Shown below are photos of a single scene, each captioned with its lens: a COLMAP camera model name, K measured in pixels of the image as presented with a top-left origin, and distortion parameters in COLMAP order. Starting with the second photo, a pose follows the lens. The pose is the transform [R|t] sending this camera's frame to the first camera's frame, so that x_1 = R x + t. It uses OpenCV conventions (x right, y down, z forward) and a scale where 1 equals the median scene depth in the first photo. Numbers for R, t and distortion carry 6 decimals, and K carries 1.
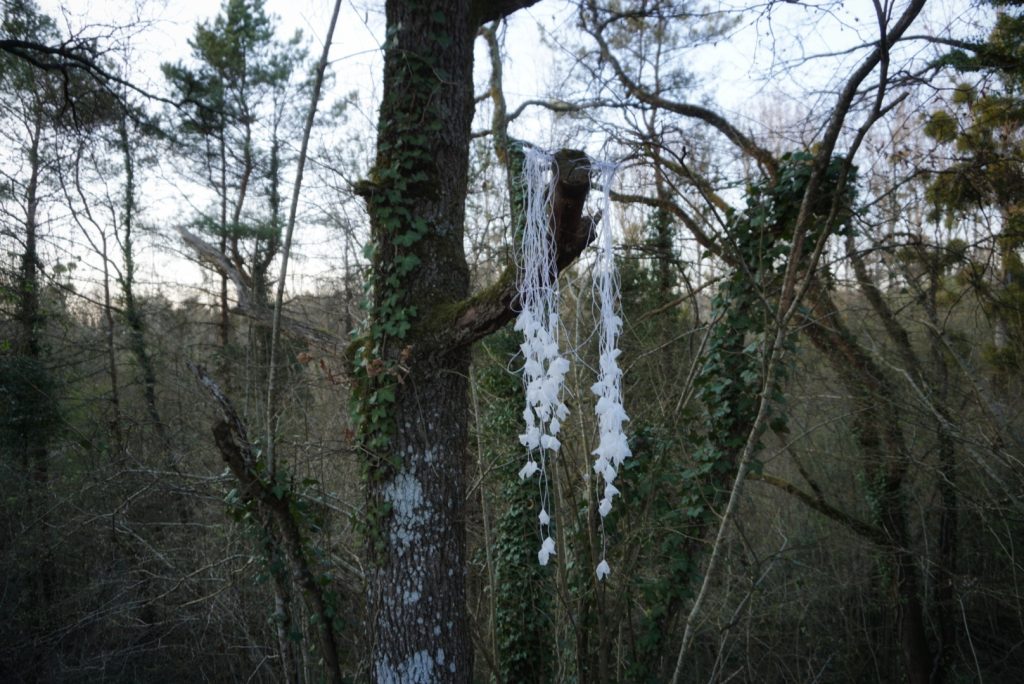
lens RADIAL K [[713.8, 0, 507.0], [0, 713.8, 343.4], [0, 0, 1]] dist [-0.026305, 0.003836]
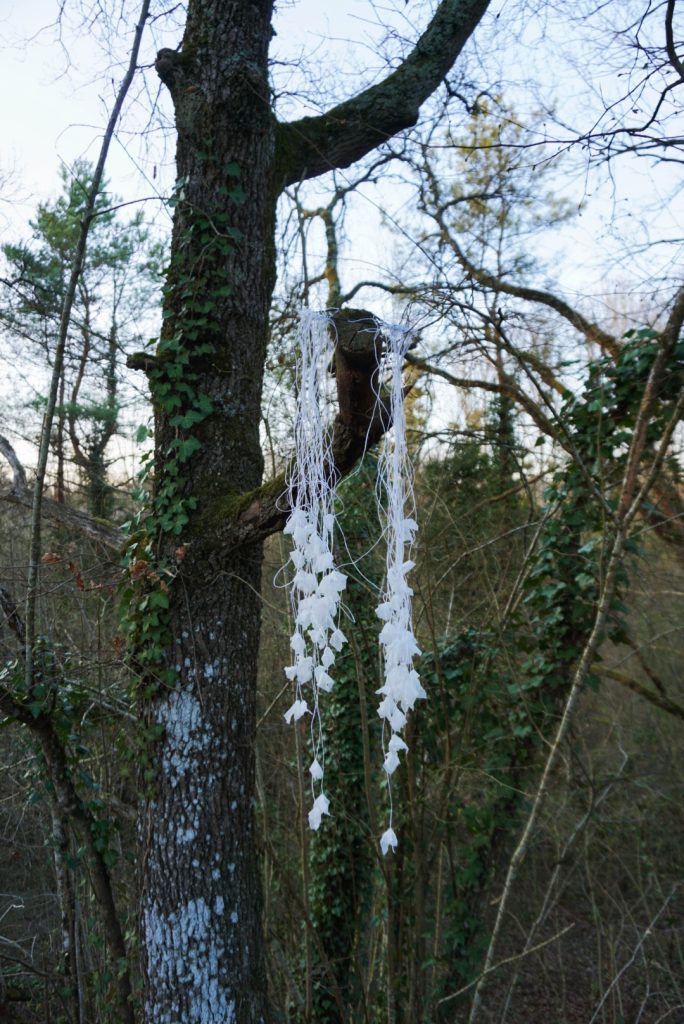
lens RADIAL K [[709.9, 0, 337.0], [0, 709.9, 511.1], [0, 0, 1]] dist [-0.041823, 0.044643]
pose [[0.999734, 0.013831, -0.018431, 0.050968], [-0.014231, 0.999662, -0.021753, -0.016480], [0.018124, 0.022009, 0.999593, 0.124411]]
